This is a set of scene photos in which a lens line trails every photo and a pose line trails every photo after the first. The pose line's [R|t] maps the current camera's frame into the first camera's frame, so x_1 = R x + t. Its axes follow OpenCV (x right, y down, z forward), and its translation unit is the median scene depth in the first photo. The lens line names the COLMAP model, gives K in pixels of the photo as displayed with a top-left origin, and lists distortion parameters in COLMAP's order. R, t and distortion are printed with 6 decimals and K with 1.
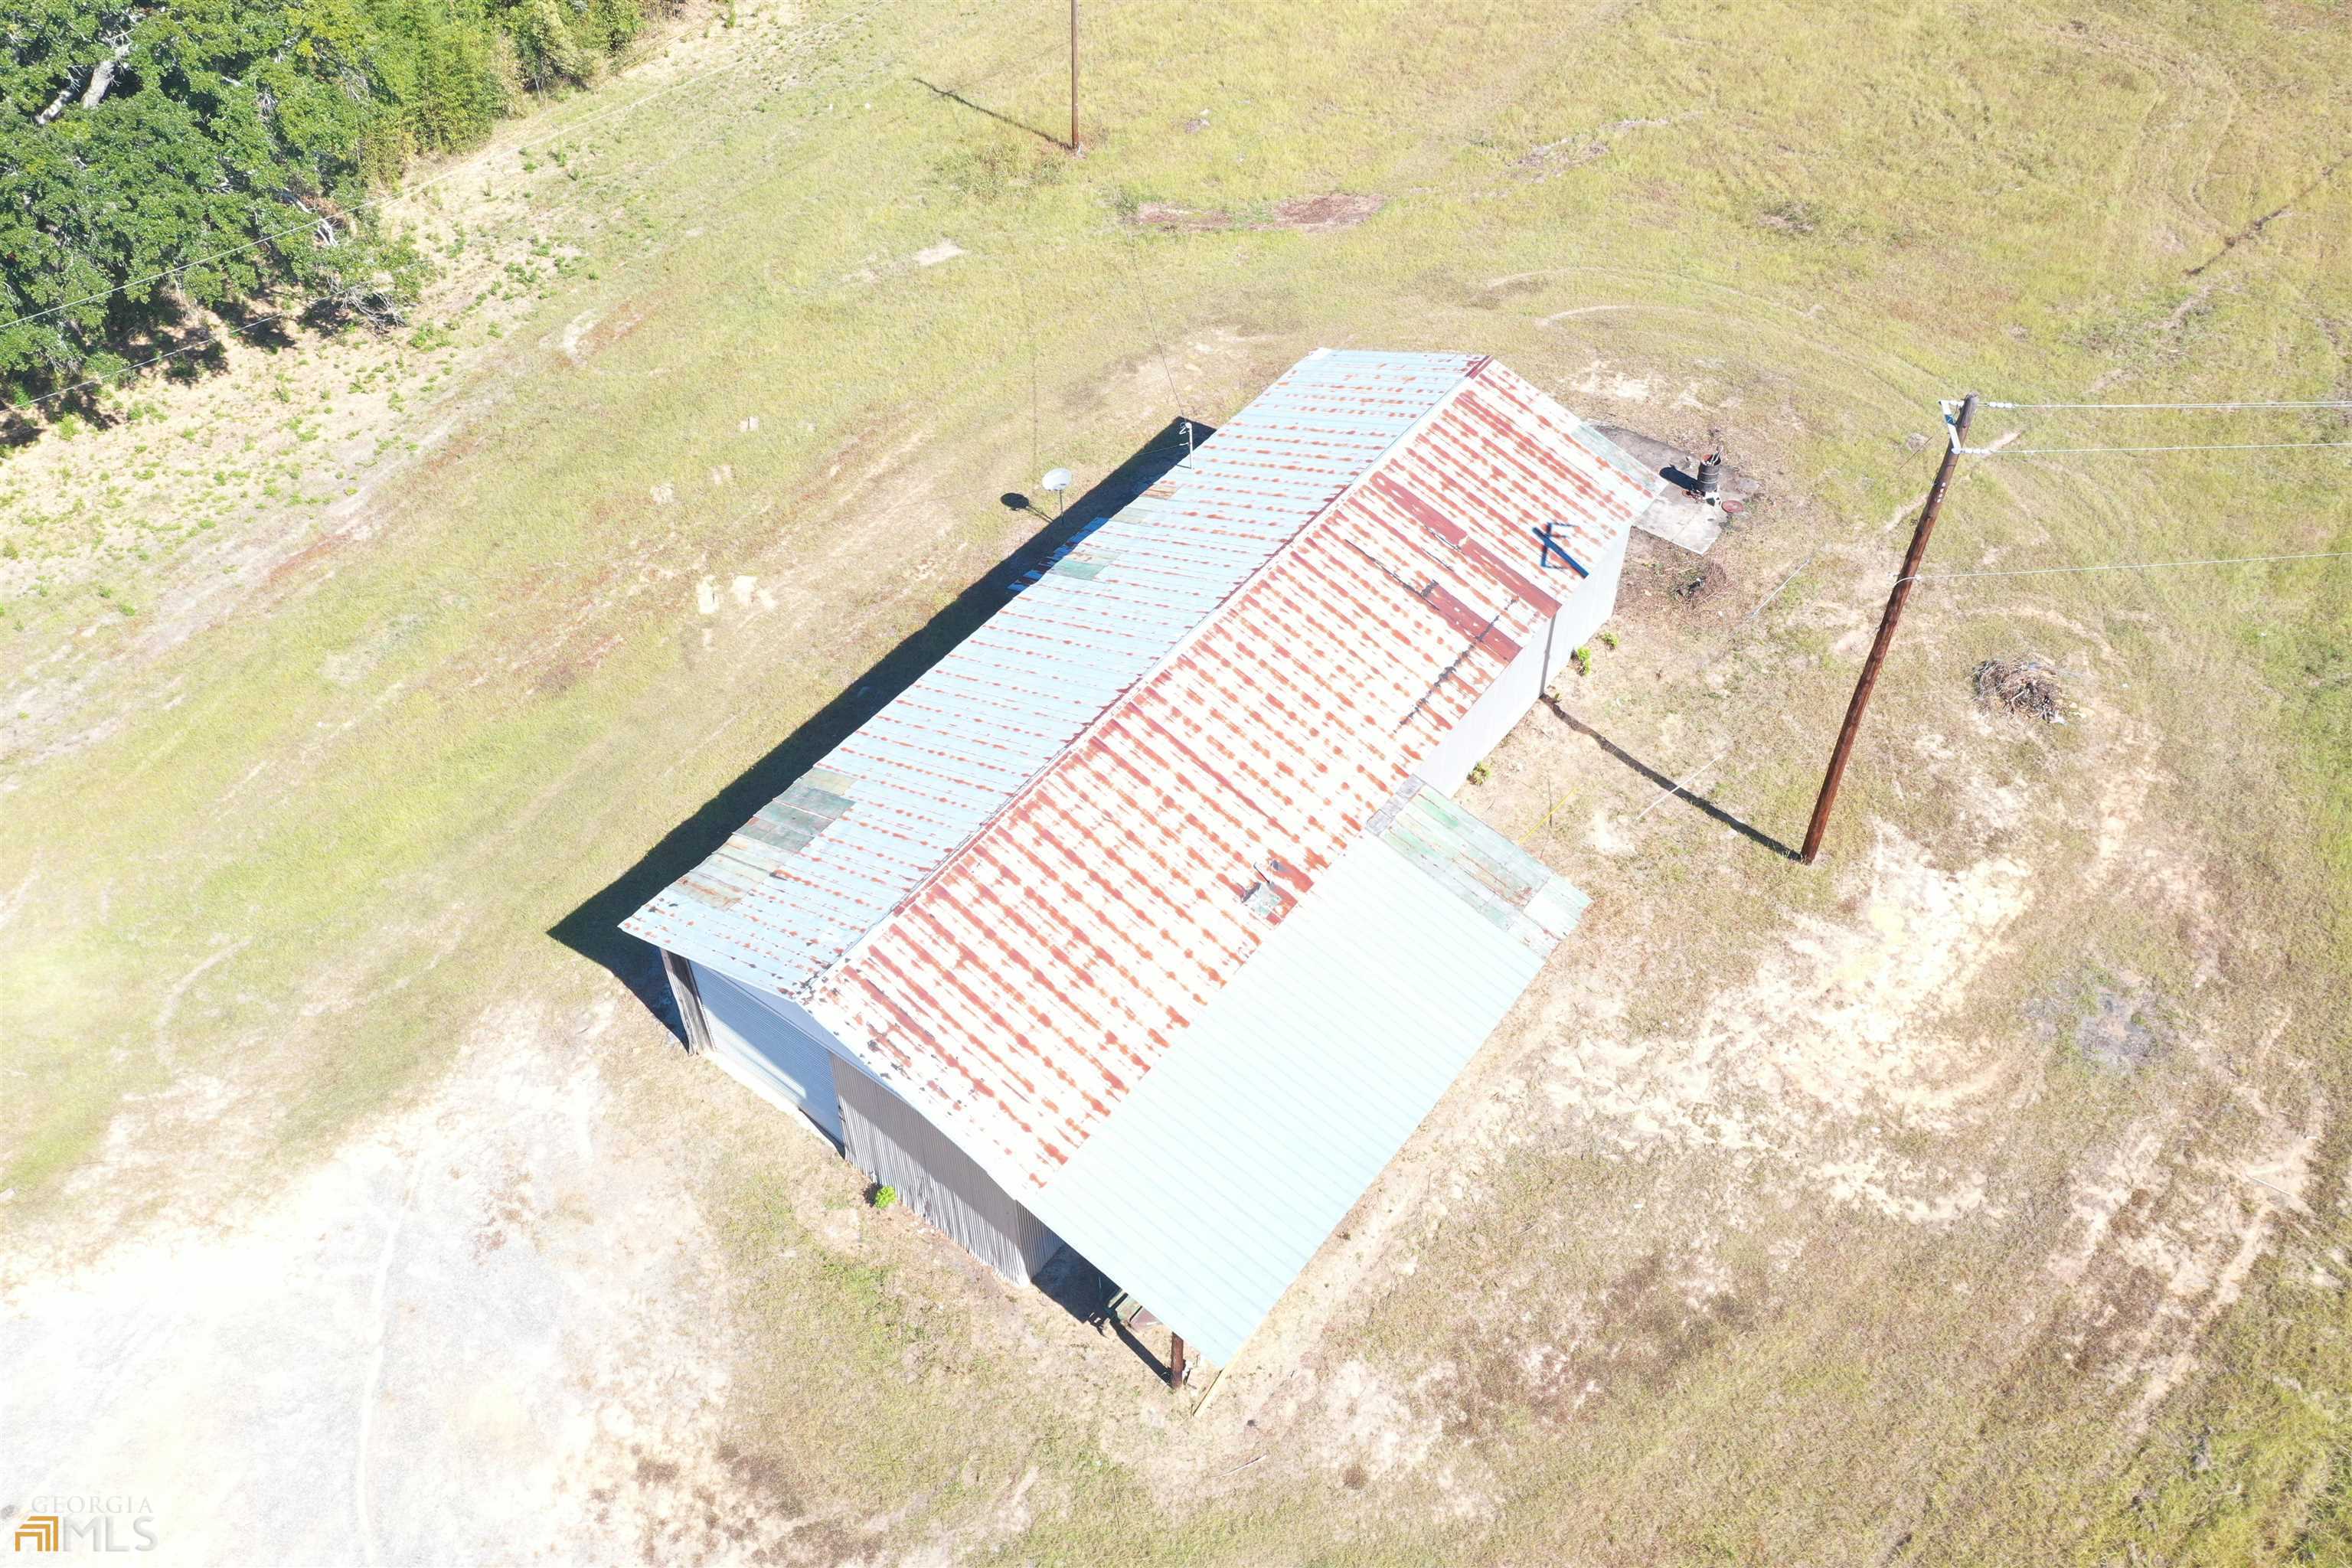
lens RADIAL K [[1851.6, 0, 1172.2], [0, 1851.6, 787.1], [0, 0, 1]] dist [0.003006, 0.001842]
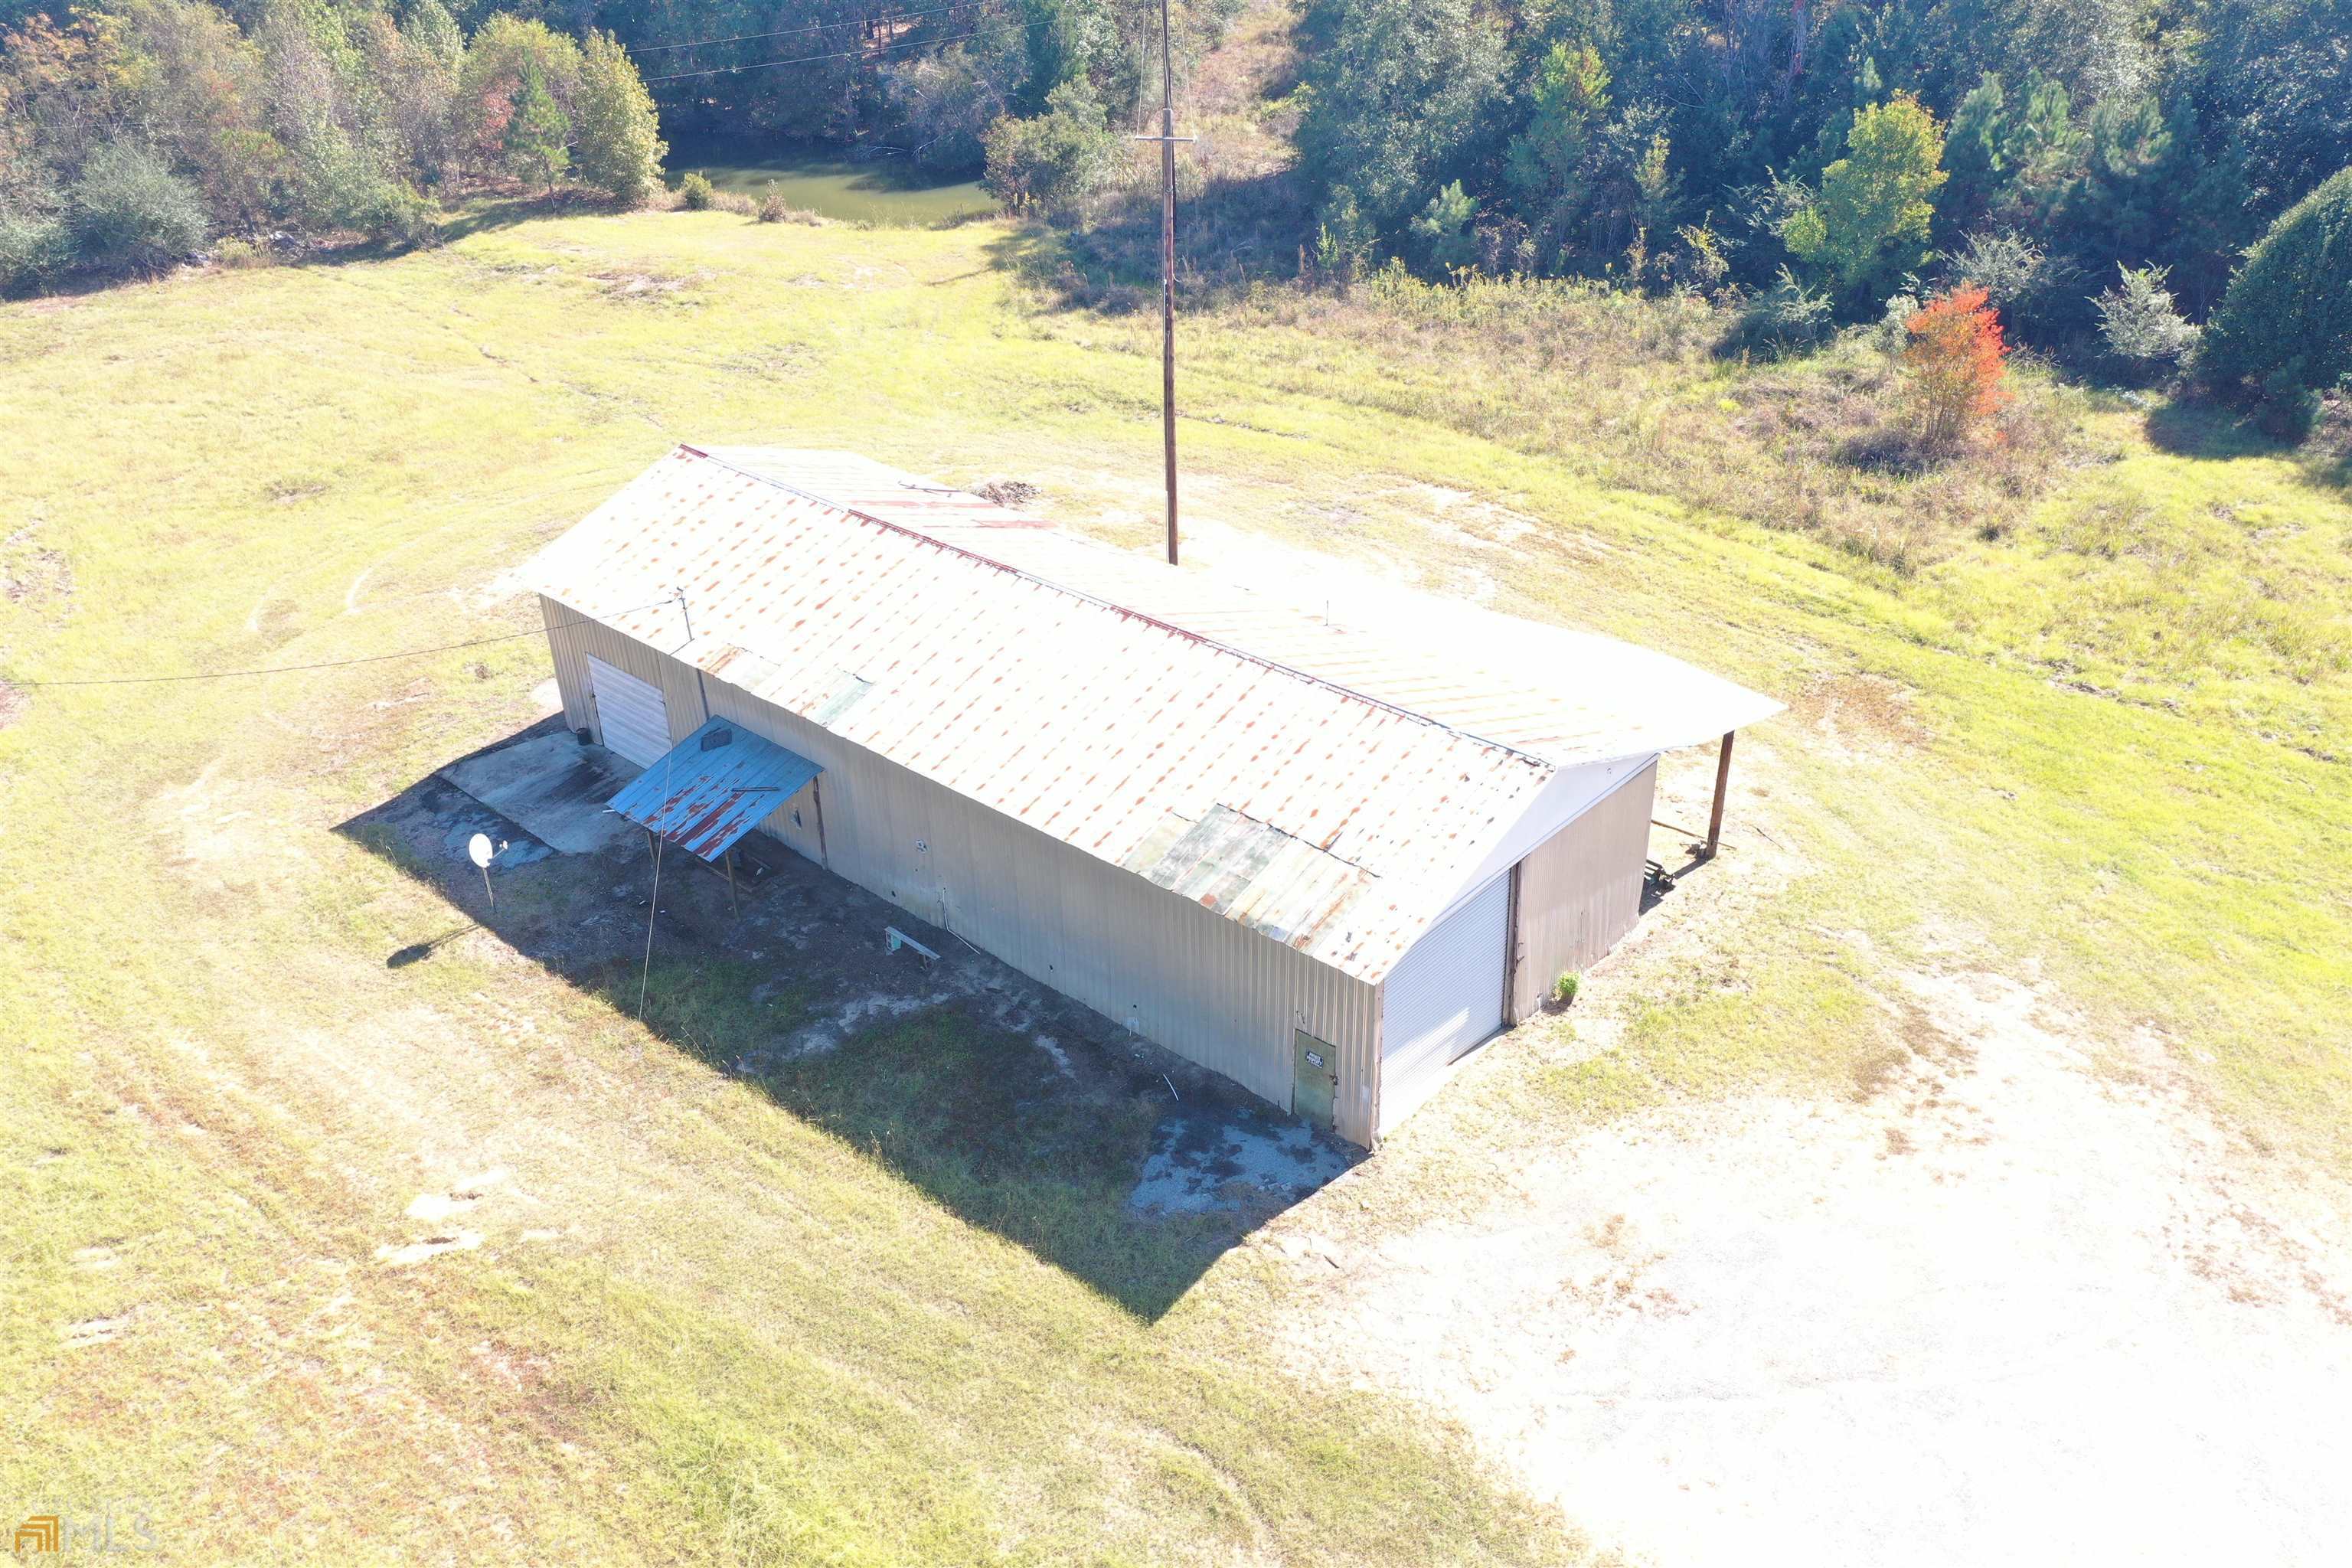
lens RADIAL K [[1849.9, 0, 1166.1], [0, 1849.9, 784.5], [0, 0, 1]] dist [-0.003367, -0.004848]
pose [[0.088380, -0.499521, 0.861782, -1.004504], [0.730145, 0.620987, 0.285068, -0.288306], [-0.677552, 0.604031, 0.419606, 0.707237]]
